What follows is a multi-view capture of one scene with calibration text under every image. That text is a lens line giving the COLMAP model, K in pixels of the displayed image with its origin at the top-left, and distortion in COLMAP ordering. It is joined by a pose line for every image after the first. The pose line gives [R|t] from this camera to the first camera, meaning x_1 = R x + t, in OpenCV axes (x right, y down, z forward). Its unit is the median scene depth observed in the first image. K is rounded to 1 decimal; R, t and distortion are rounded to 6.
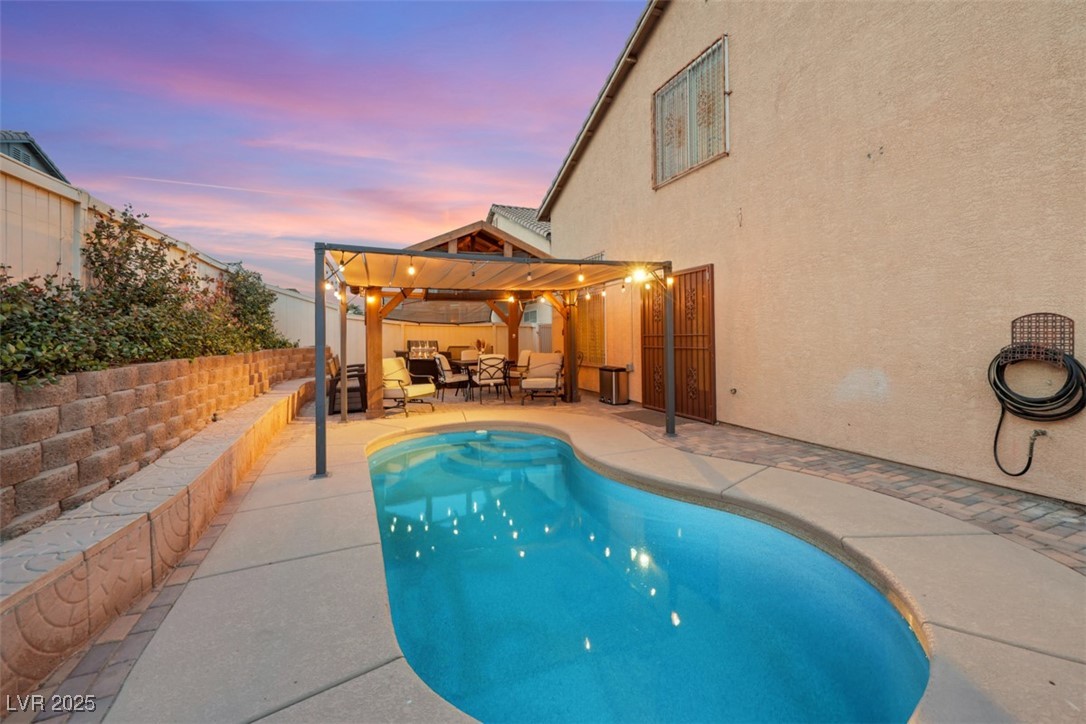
lens RADIAL K [[433.9, 0, 543.0], [0, 433.9, 362.0], [0, 0, 1]] dist [0.000806, 0.000327]
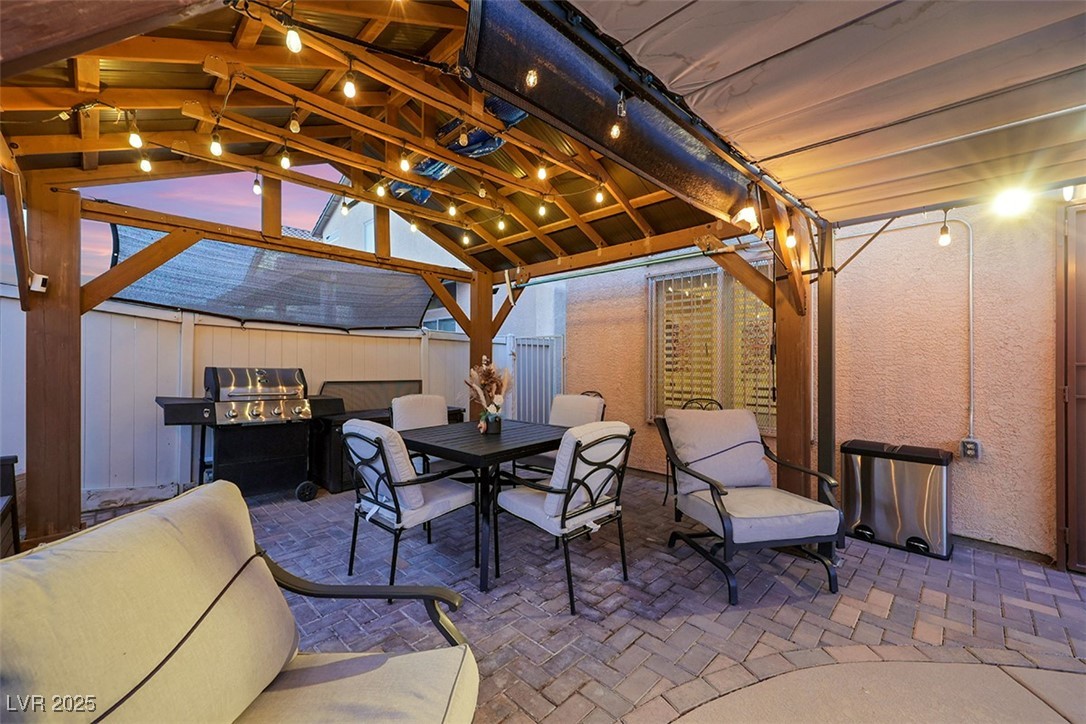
lens RADIAL K [[433.9, 0, 543.0], [0, 433.9, 362.0], [0, 0, 1]] dist [0.000806, 0.000327]
pose [[0.920402, 0.008045, 0.390890, -0.368268], [0.011391, 0.998812, -0.047379, -0.062347], [-0.390807, 0.048060, 0.919217, 1.058818]]
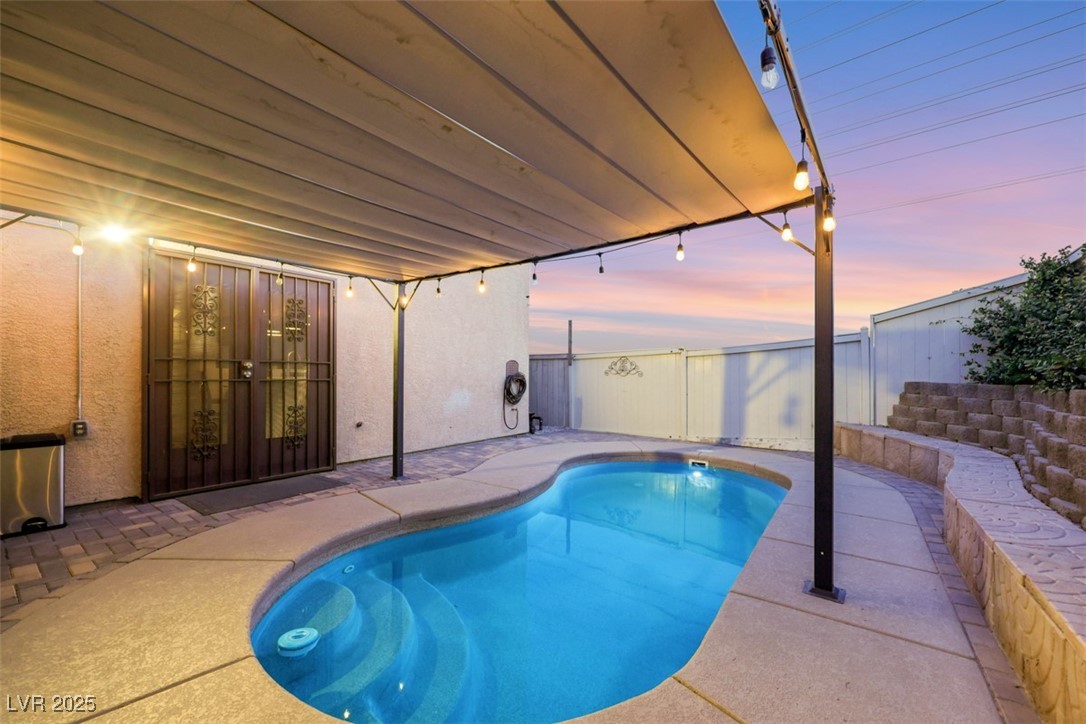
lens RADIAL K [[441.4, 0, 549.0], [0, 441.4, 373.6], [0, 0, 1]] dist [-0.000793, -0.000160]
pose [[-0.513519, 0.005185, 0.858062, -0.559295], [0.041246, 0.998975, 0.018648, -0.040663], [-0.857086, 0.044968, -0.513207, 1.087628]]
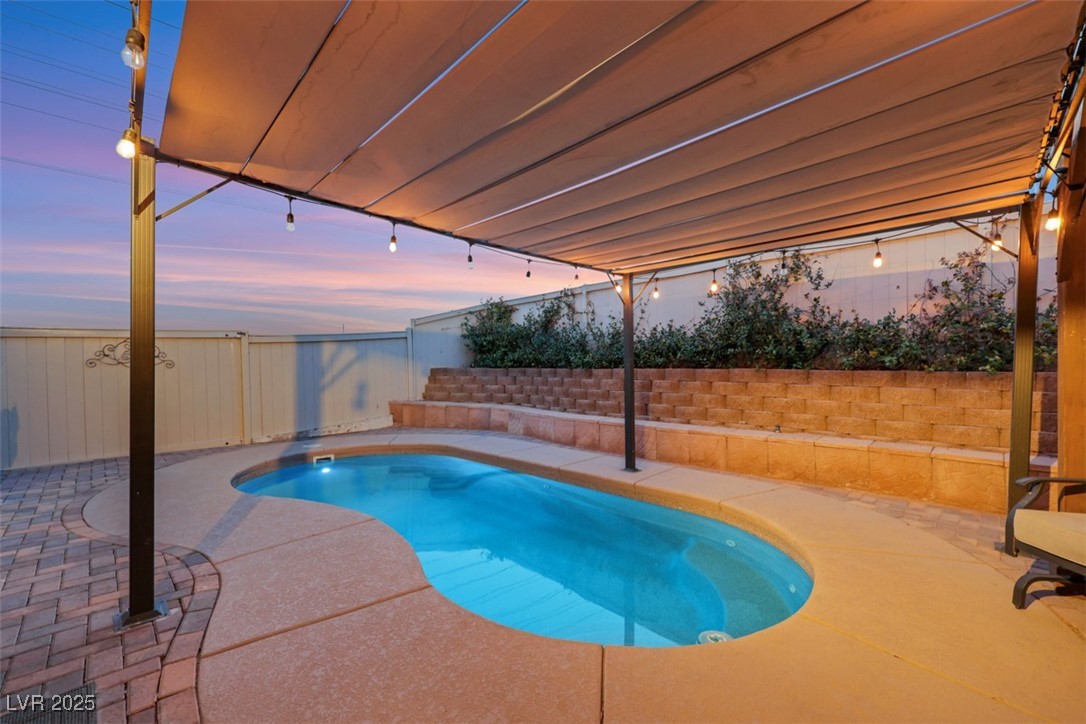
lens RADIAL K [[433.9, 0, 543.0], [0, 433.9, 362.0], [0, 0, 1]] dist [0.000806, 0.000327]
pose [[-0.919895, 0.008107, -0.392081, 0.115036], [-0.010718, 0.998893, 0.045800, -0.059256], [0.392019, 0.046334, -0.918790, 1.337074]]
